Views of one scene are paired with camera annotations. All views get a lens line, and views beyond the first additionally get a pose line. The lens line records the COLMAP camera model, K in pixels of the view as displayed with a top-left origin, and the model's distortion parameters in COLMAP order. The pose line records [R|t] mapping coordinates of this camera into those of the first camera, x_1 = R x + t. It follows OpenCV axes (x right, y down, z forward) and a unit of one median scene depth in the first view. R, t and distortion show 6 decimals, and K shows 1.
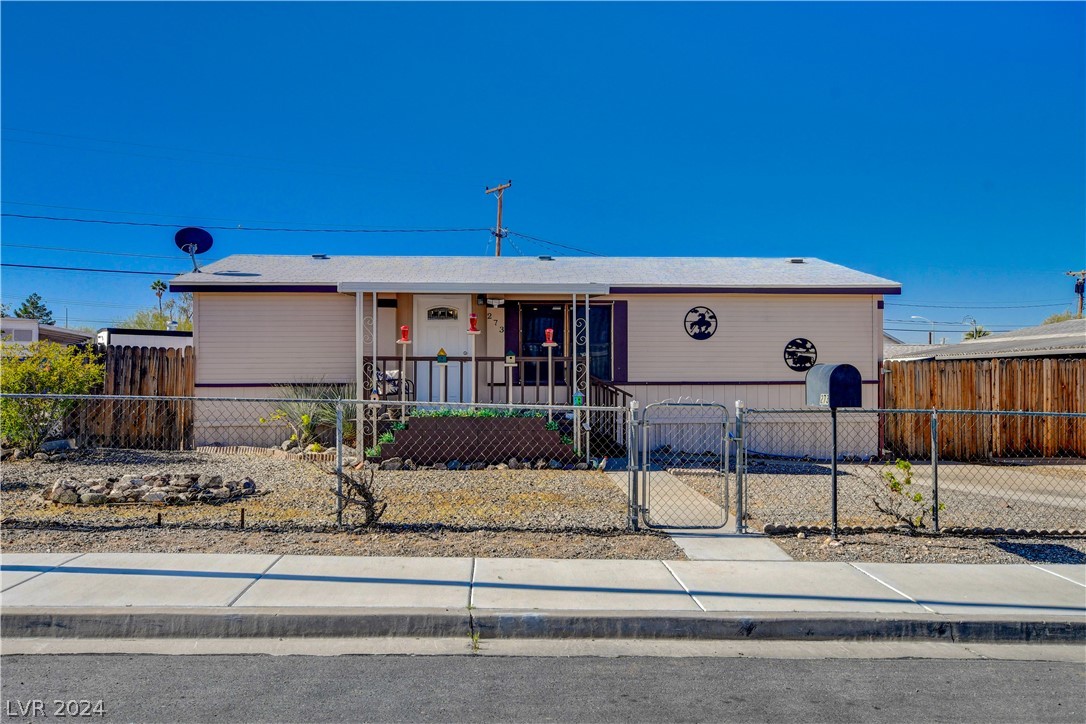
lens RADIAL K [[899.4, 0, 524.3], [0, 899.4, 362.5], [0, 0, 1]] dist [0.006557, 0.012383]
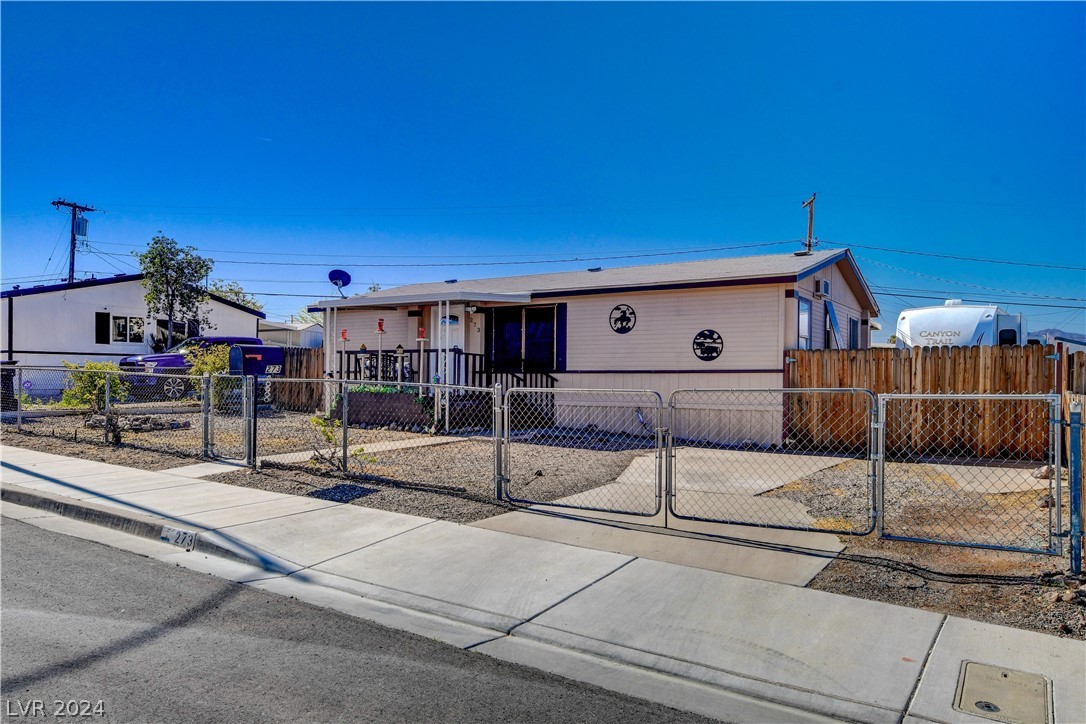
lens RADIAL K [[770.1, 0, 525.6], [0, 770.1, 362.2], [0, 0, 1]] dist [0.001667, 0.001414]
pose [[0.799769, -0.005643, -0.600281, 0.686576], [0.000200, 0.999958, -0.009133, 0.019902], [0.600308, 0.007184, 0.799737, 0.146320]]
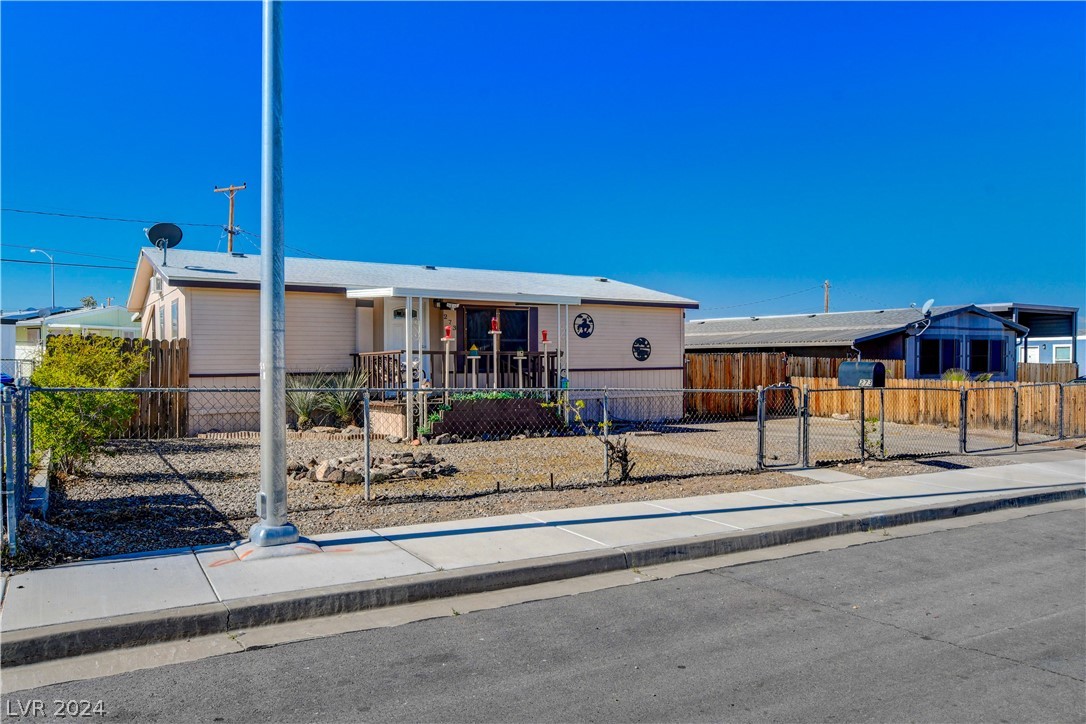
lens RADIAL K [[770.1, 0, 525.6], [0, 770.1, 362.2], [0, 0, 1]] dist [0.001667, 0.001414]
pose [[0.878691, -0.002993, 0.477381, -0.437345], [-0.006394, 0.999817, 0.018039, -0.009009], [-0.477348, -0.018903, 0.878511, 0.021056]]
